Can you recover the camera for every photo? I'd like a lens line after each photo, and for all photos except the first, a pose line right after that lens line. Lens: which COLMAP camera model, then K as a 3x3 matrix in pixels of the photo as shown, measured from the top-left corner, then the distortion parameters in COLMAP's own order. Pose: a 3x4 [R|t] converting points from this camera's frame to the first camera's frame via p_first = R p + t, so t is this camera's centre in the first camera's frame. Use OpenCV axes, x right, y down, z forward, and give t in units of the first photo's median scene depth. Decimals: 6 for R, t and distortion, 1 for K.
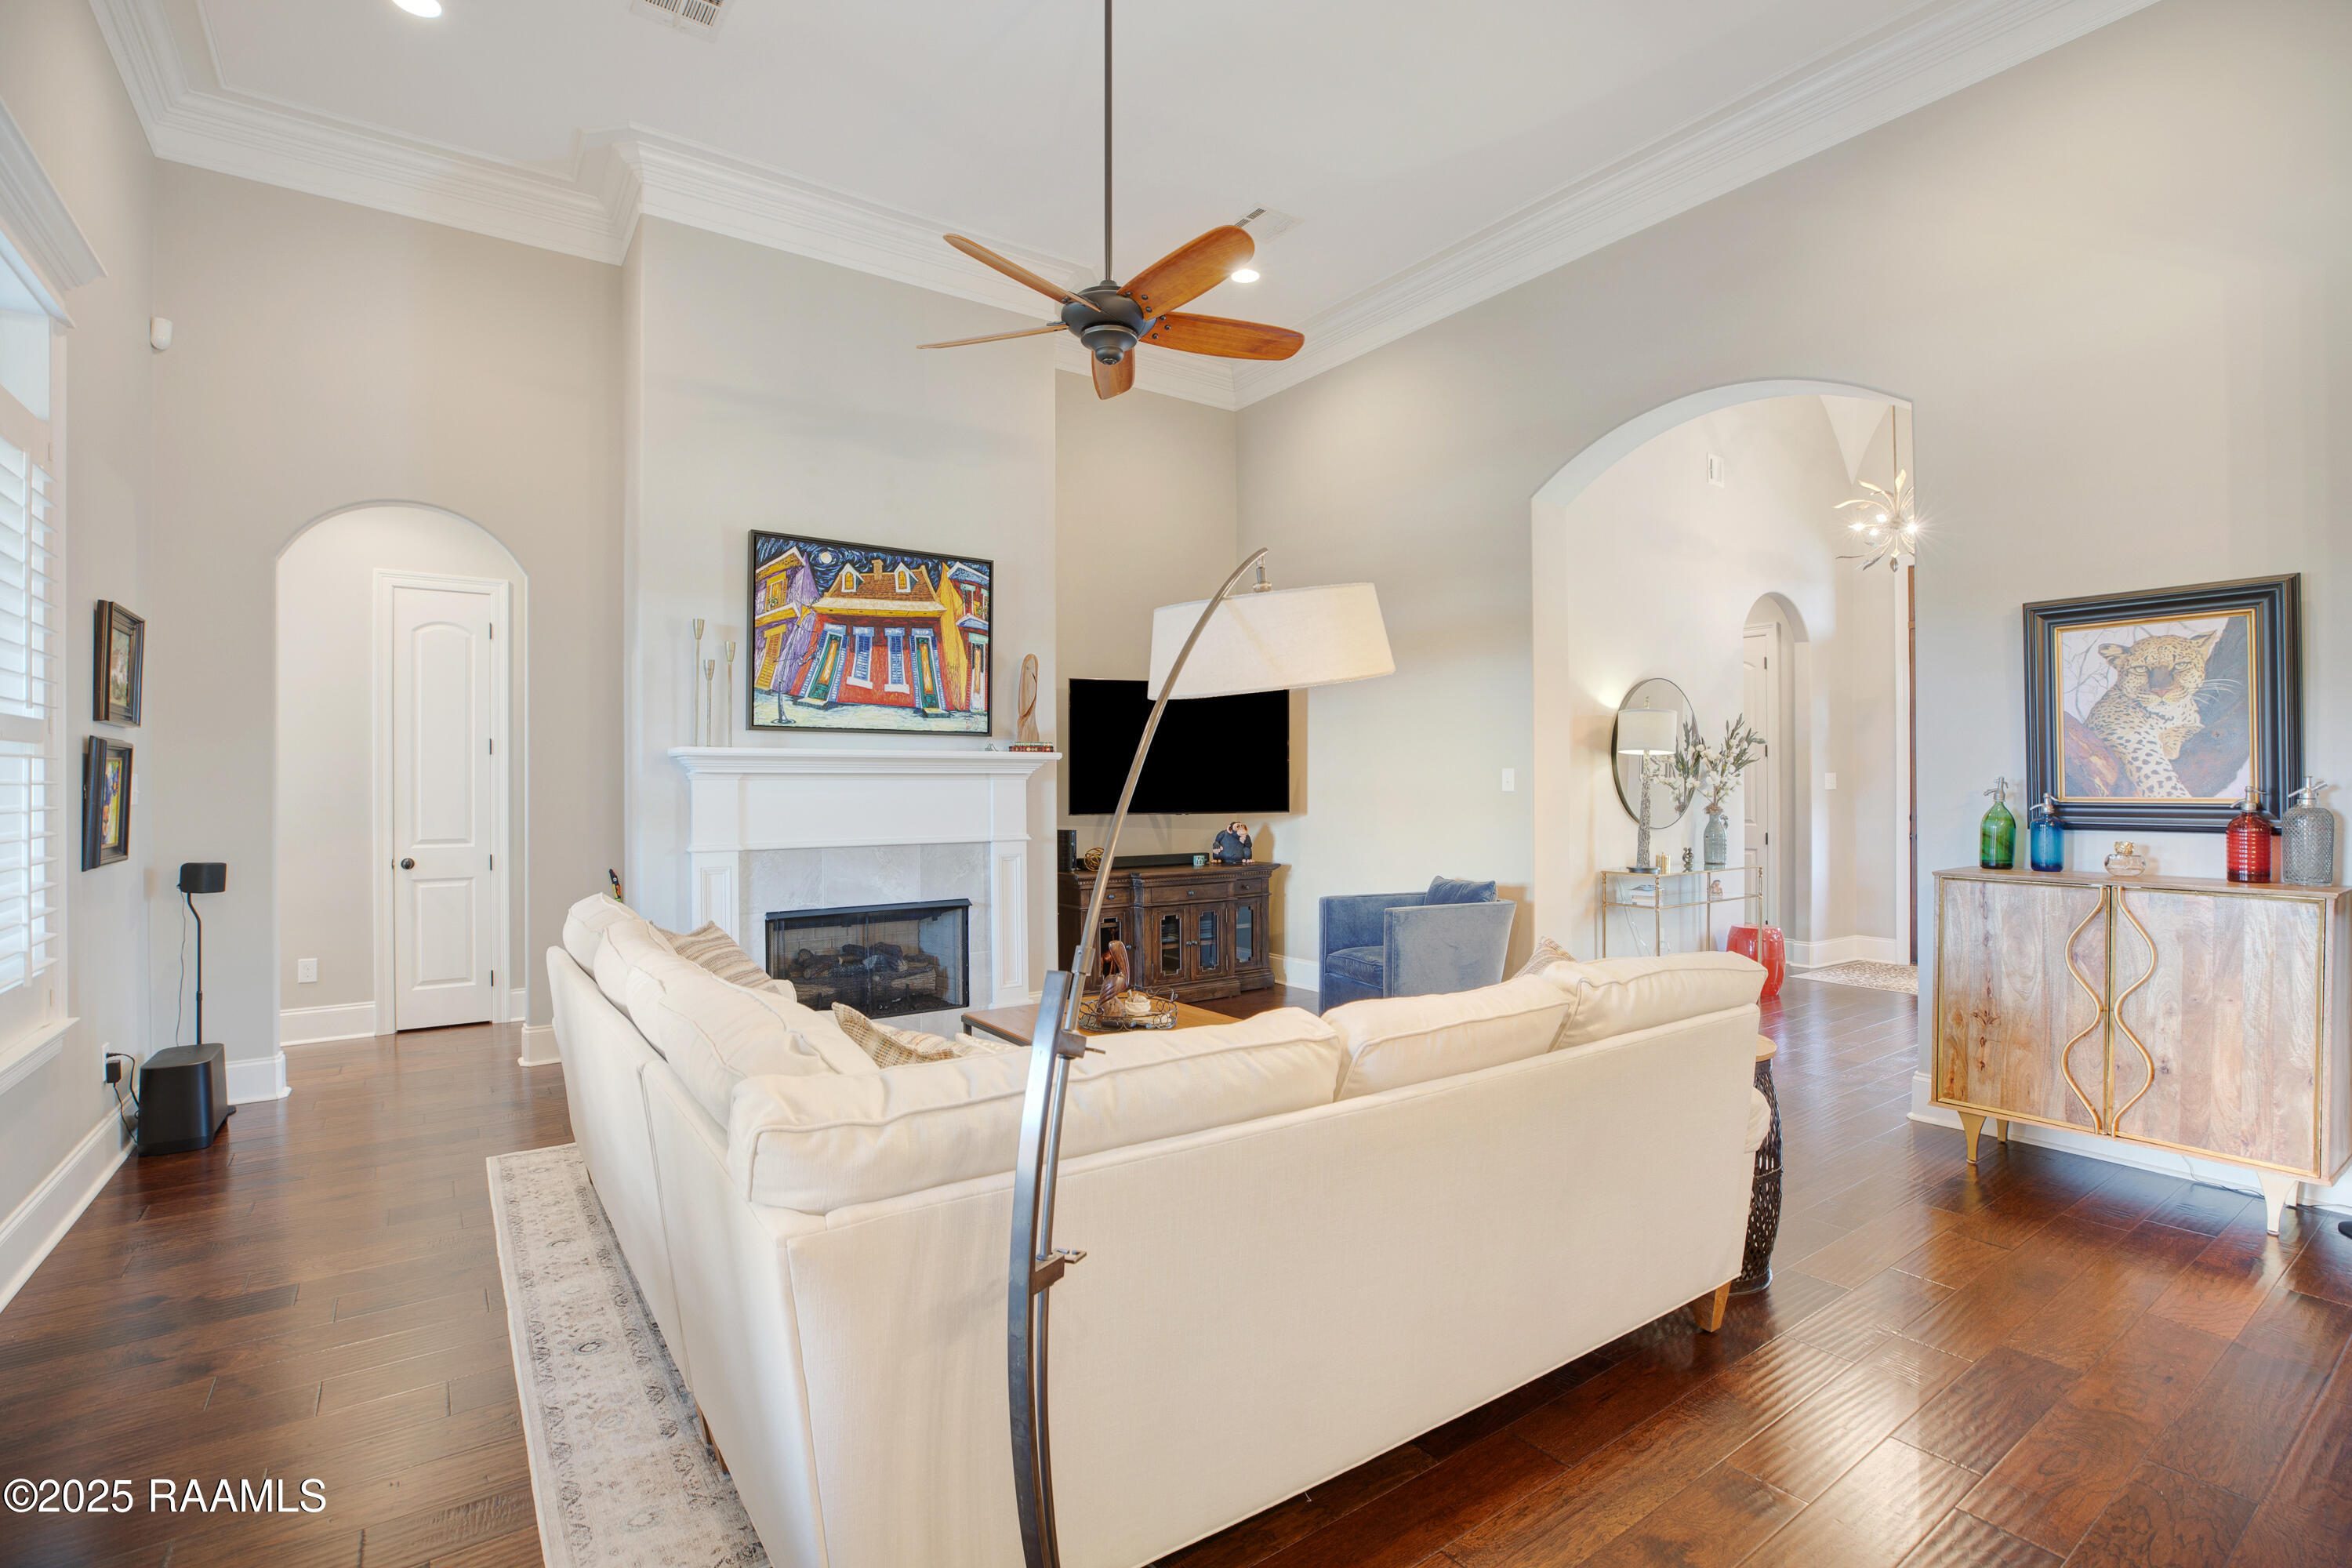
lens RADIAL K [[1059.9, 0, 1174.2], [0, 1059.9, 784.0], [0, 0, 1]] dist [-0.025744, 0.003712]
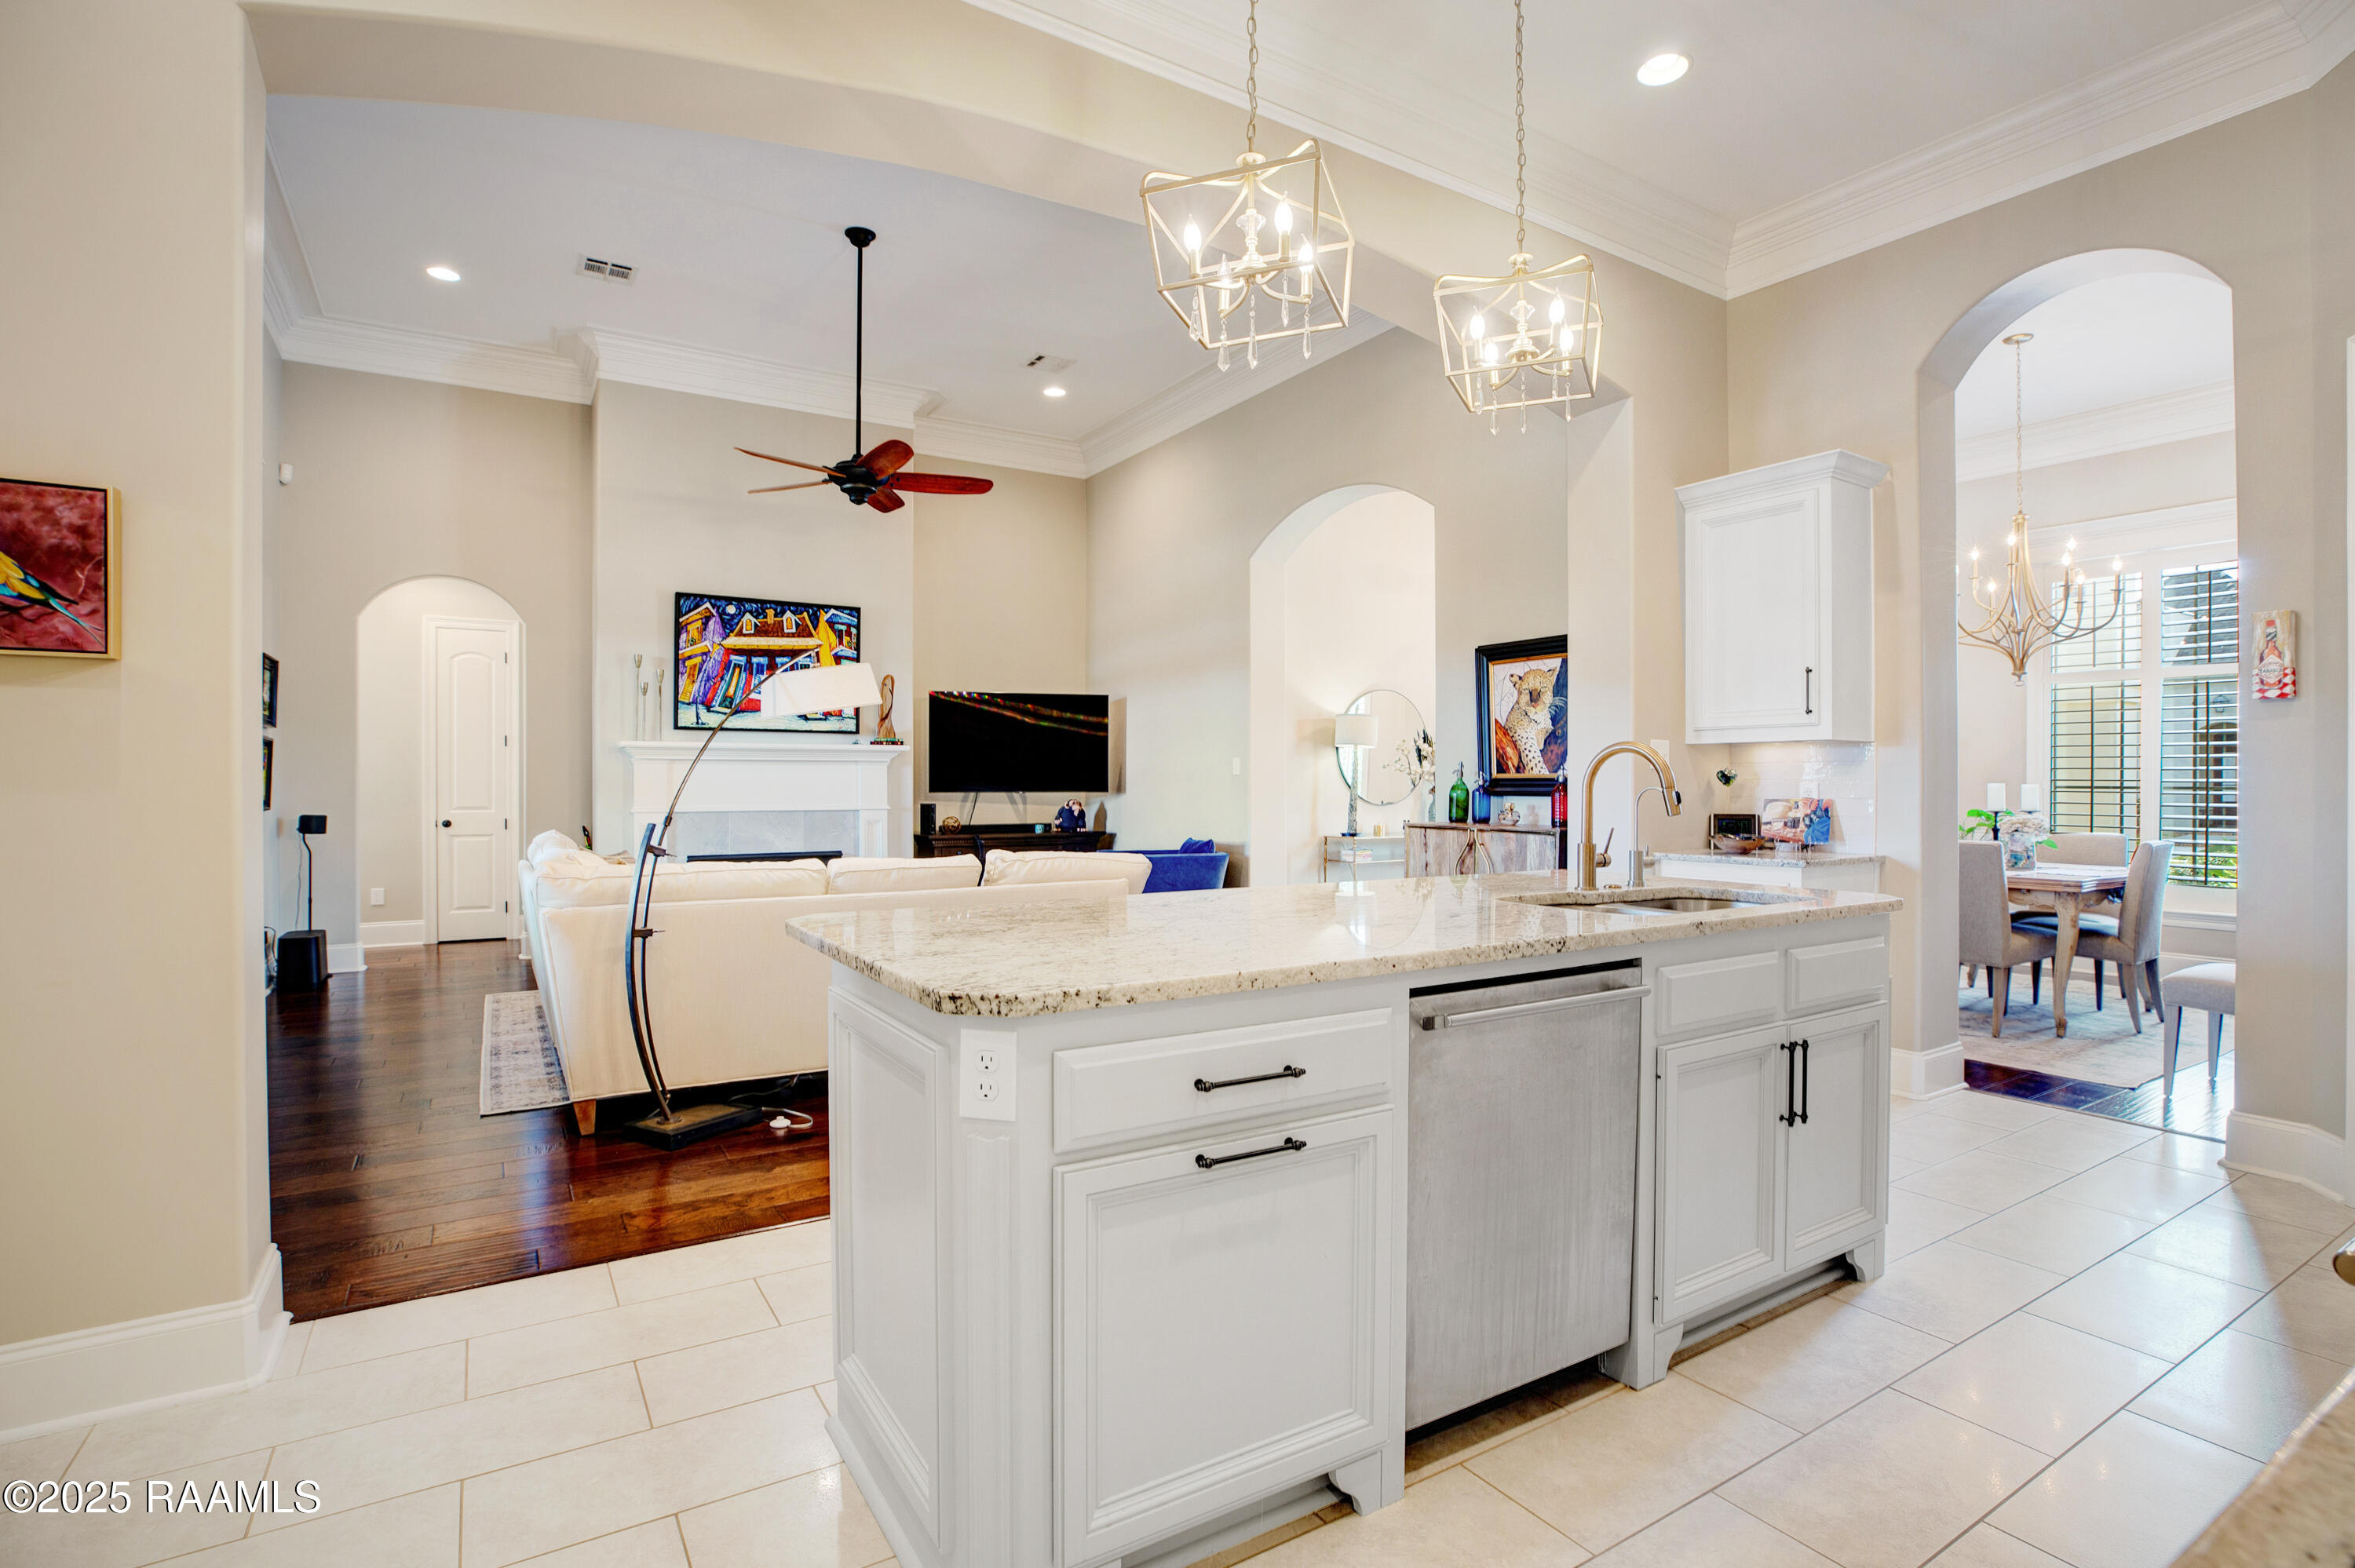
lens RADIAL K [[1061.1, 0, 1186.4], [0, 1061.1, 783.1], [0, 0, 1]] dist [-0.025744, 0.003712]
pose [[0.999437, 0.002363, -0.033468, 0.337587], [-0.002288, 0.999995, 0.002283, 0.016781], [0.033473, -0.002205, 0.999437, -0.411901]]
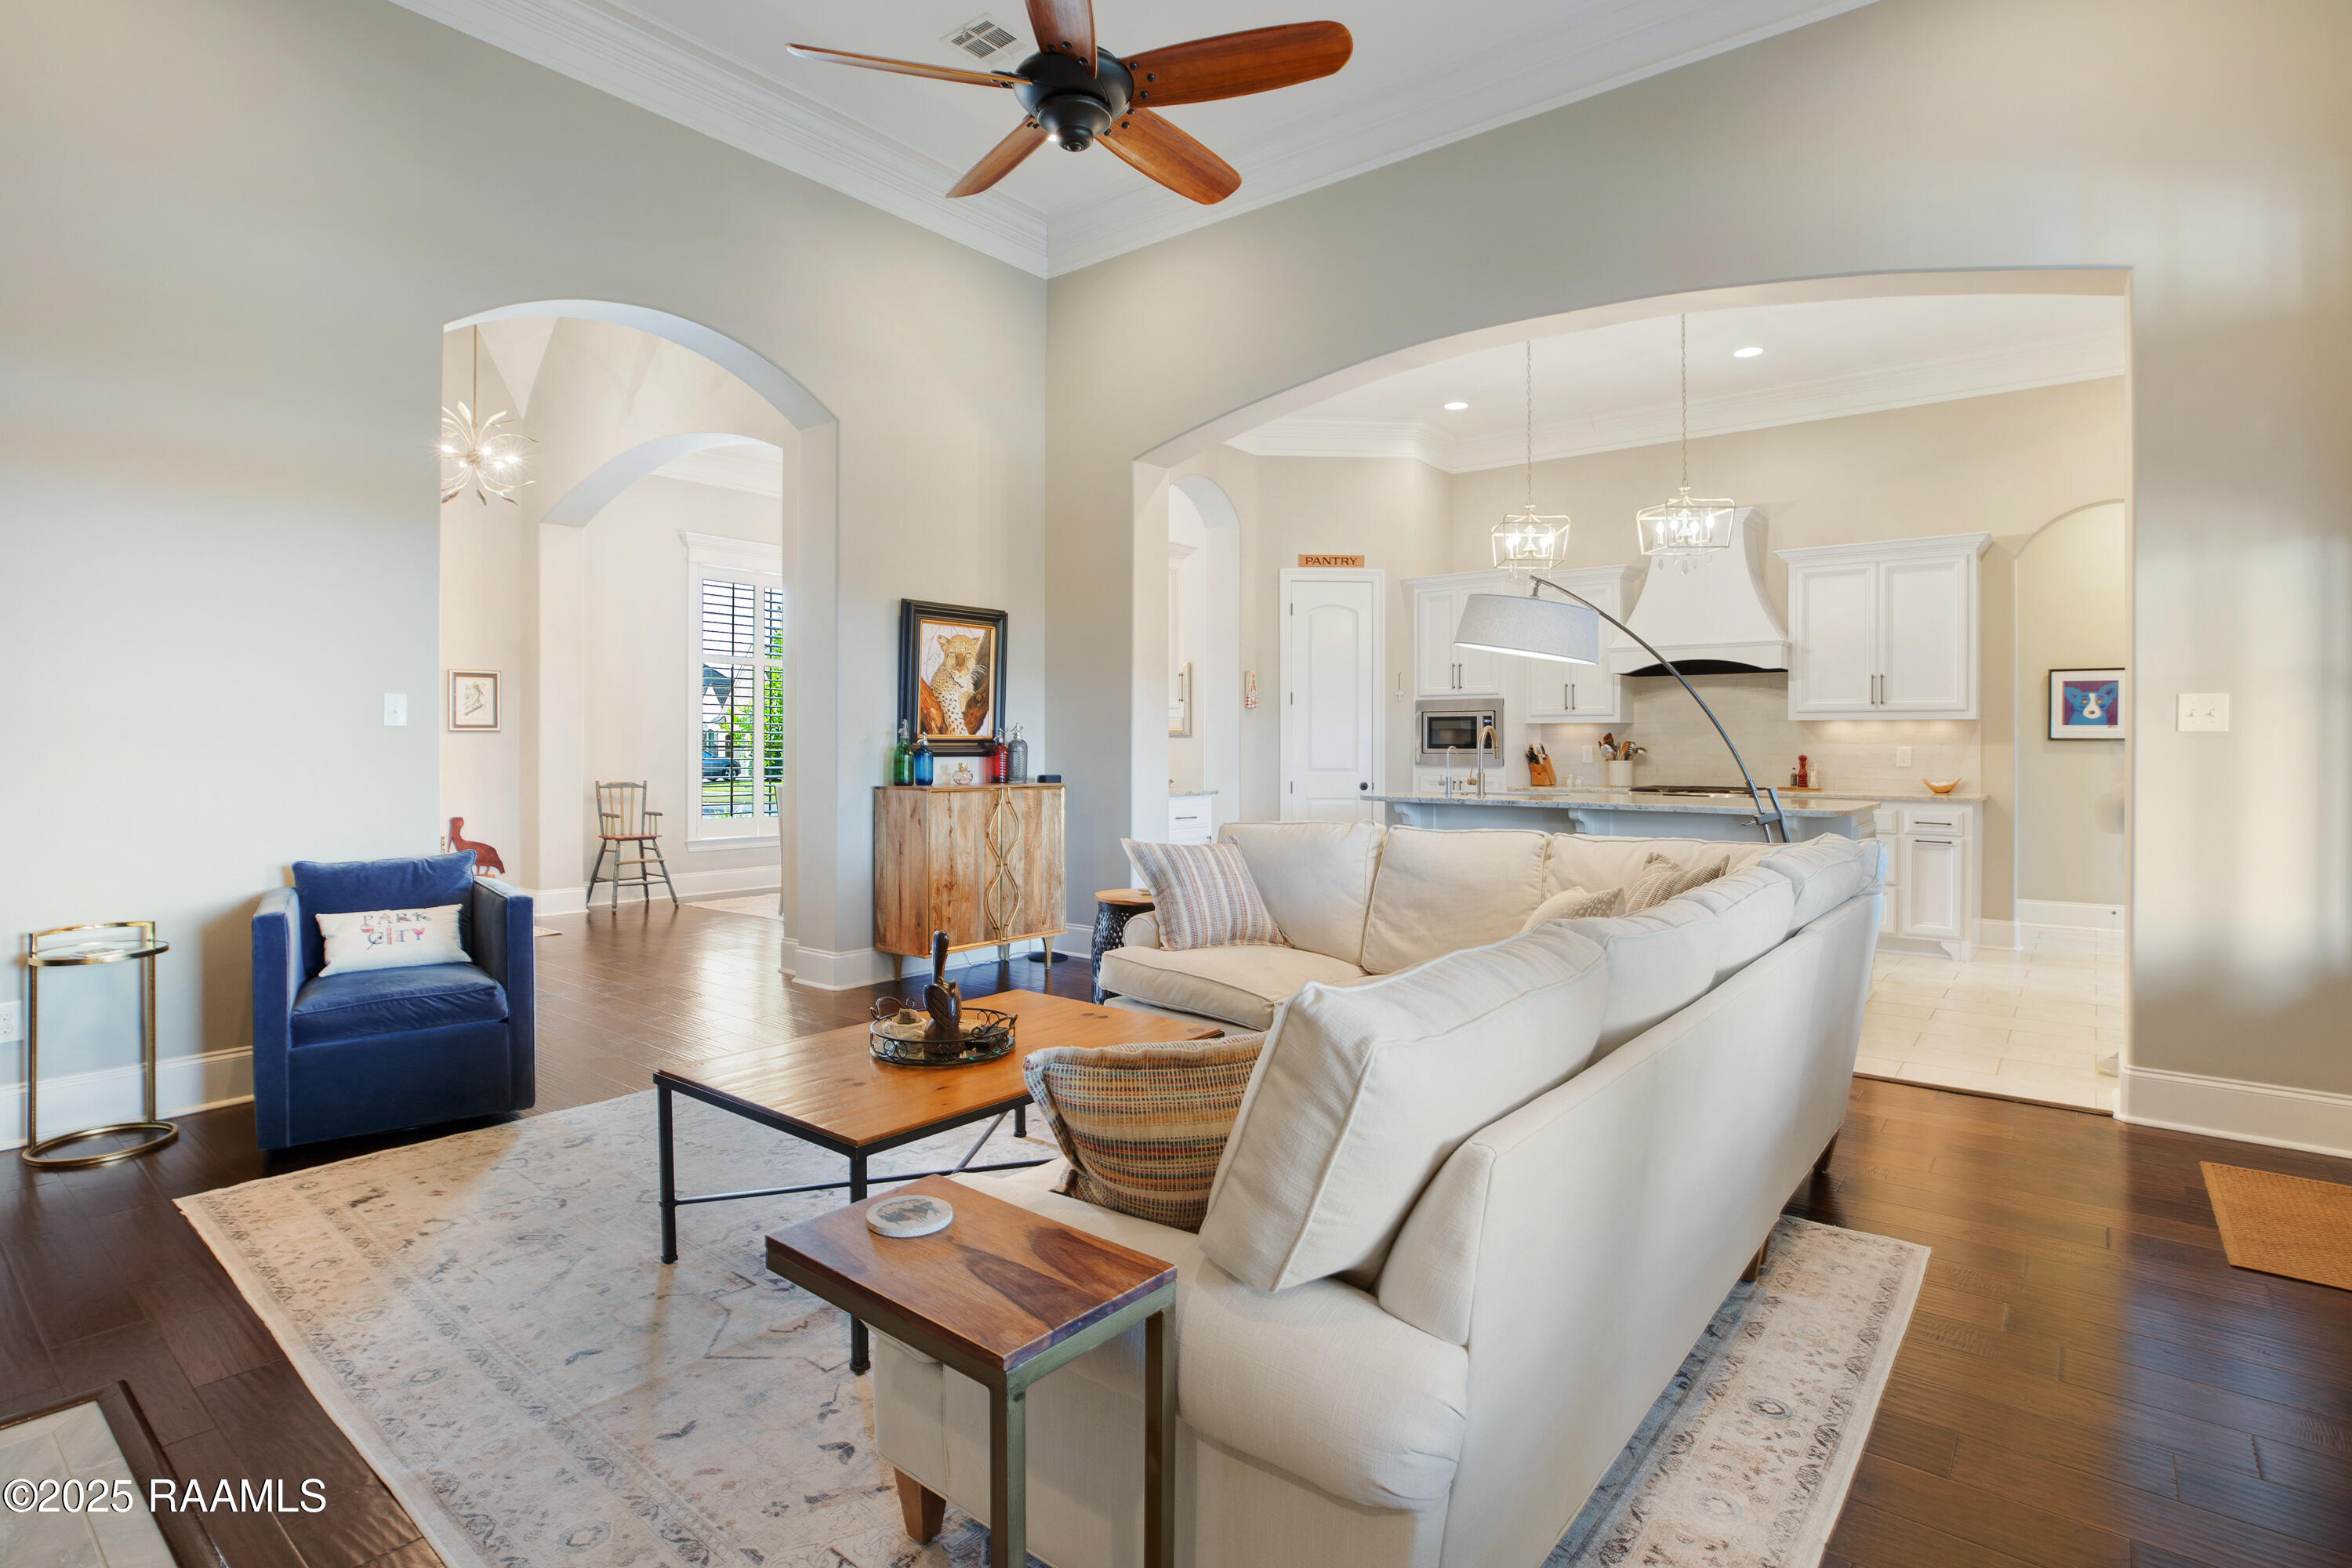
lens RADIAL K [[1185.5, 0, 1174.3], [0, 1185.5, 750.5], [0, 0, 1]] dist [0.002011, 0.003043]
pose [[-0.276450, -0.004687, 0.961017, -0.637499], [-0.003533, 0.999986, 0.003861, 0.019866], [-0.961022, -0.002328, -0.276463, 0.828117]]
